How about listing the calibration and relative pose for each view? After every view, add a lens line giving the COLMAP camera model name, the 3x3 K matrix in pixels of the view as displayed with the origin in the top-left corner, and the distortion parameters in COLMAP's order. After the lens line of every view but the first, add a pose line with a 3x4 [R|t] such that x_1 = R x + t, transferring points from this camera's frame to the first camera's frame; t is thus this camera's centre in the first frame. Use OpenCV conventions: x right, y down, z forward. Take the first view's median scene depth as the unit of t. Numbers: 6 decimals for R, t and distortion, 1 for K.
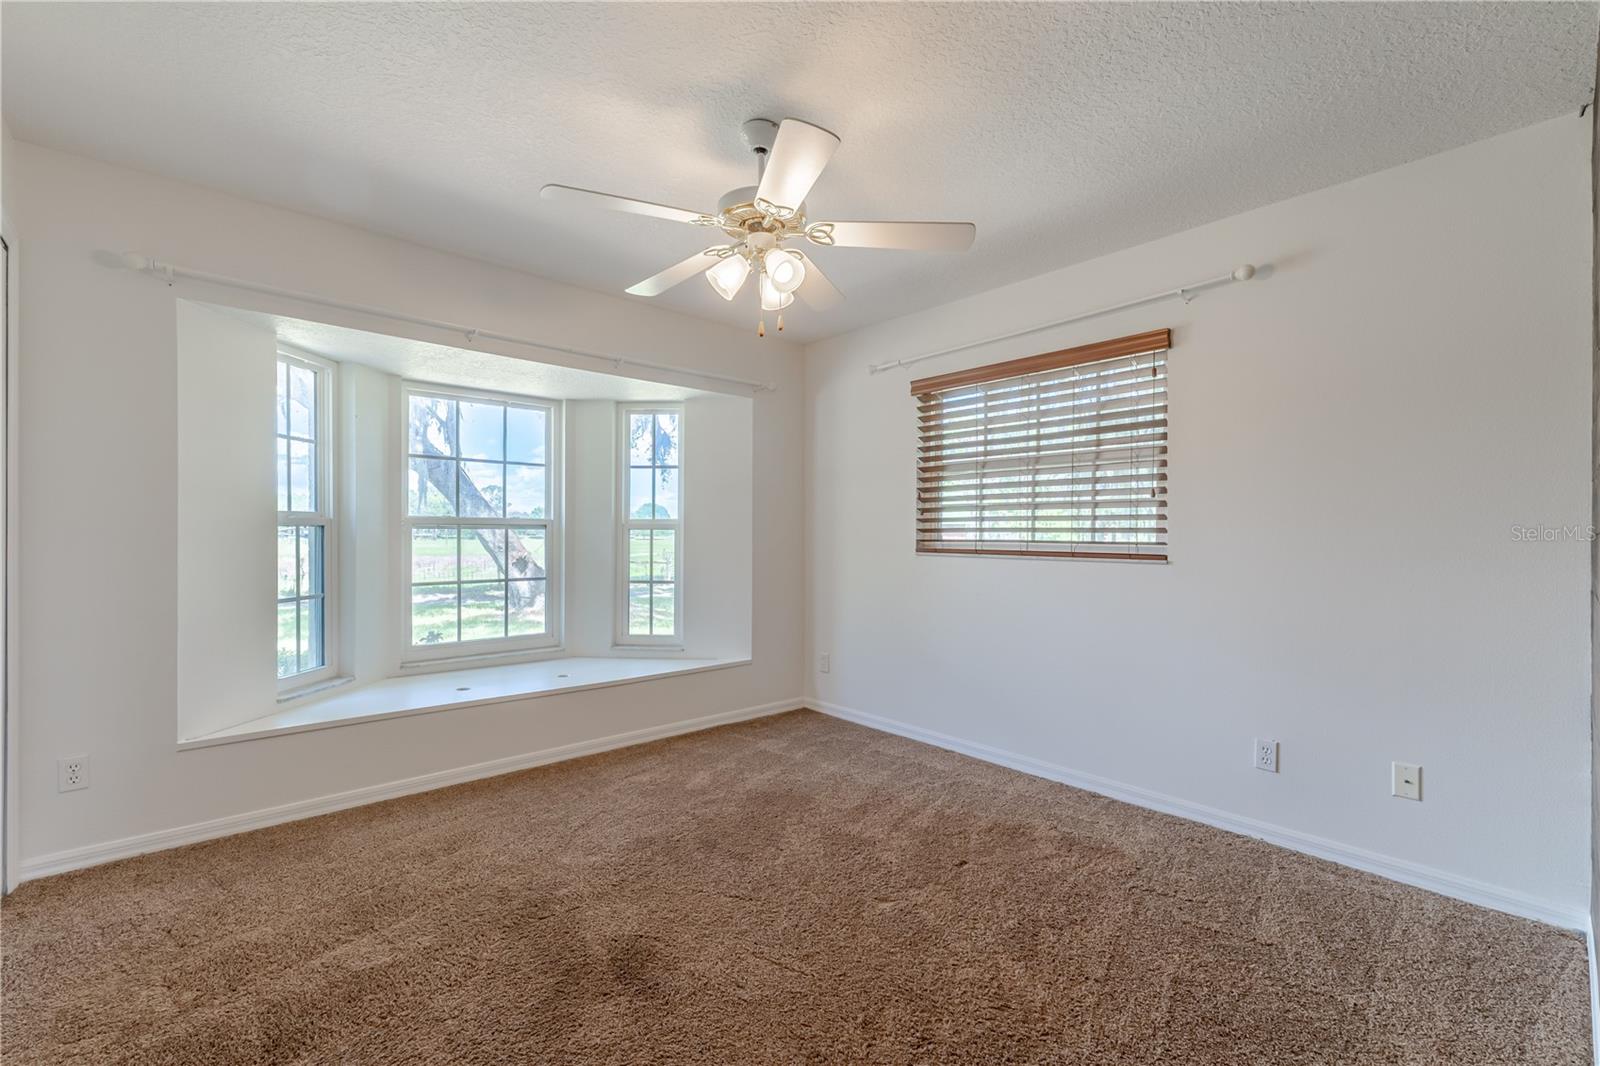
lens RADIAL K [[663.3, 0, 786.3], [0, 663.3, 536.4], [0, 0, 1]] dist [0.000859, 0.000040]
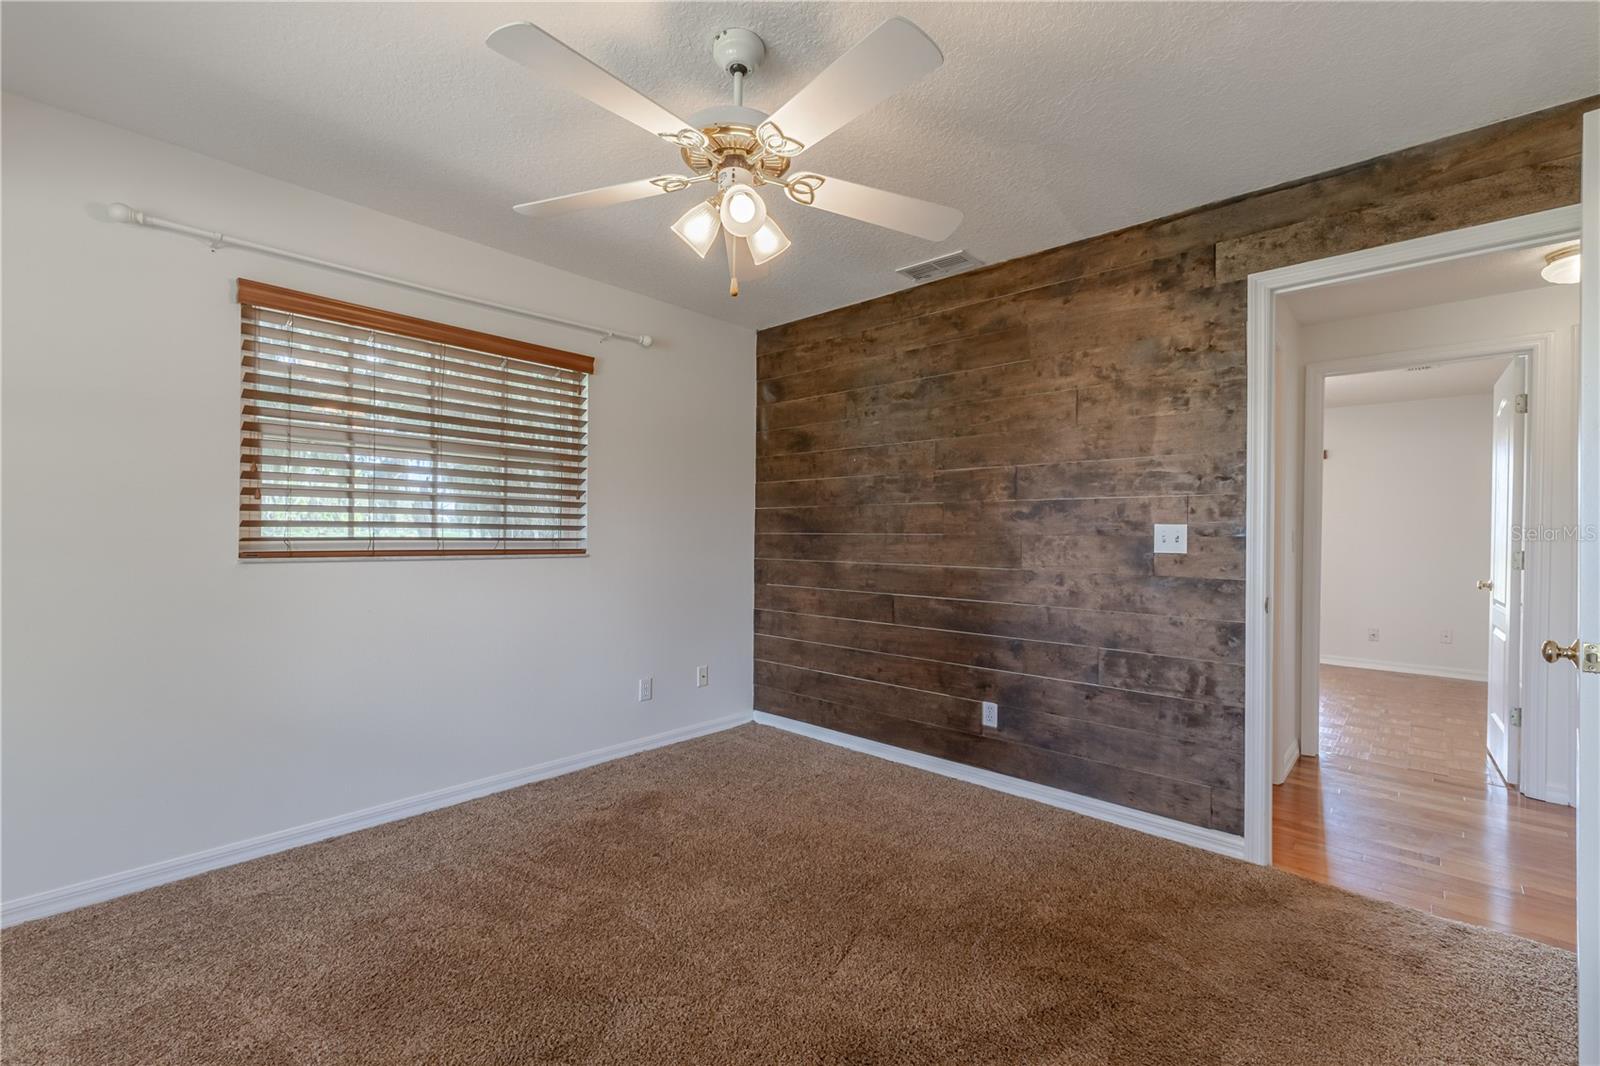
lens RADIAL K [[677.1, 0, 795.2], [0, 677.1, 532.3], [0, 0, 1]] dist [0.001711, -0.000195]
pose [[-0.104187, -0.006218, 0.994538, -0.561514], [-0.007358, 0.999958, 0.005481, -0.009211], [-0.994530, -0.006746, -0.104229, 0.643505]]
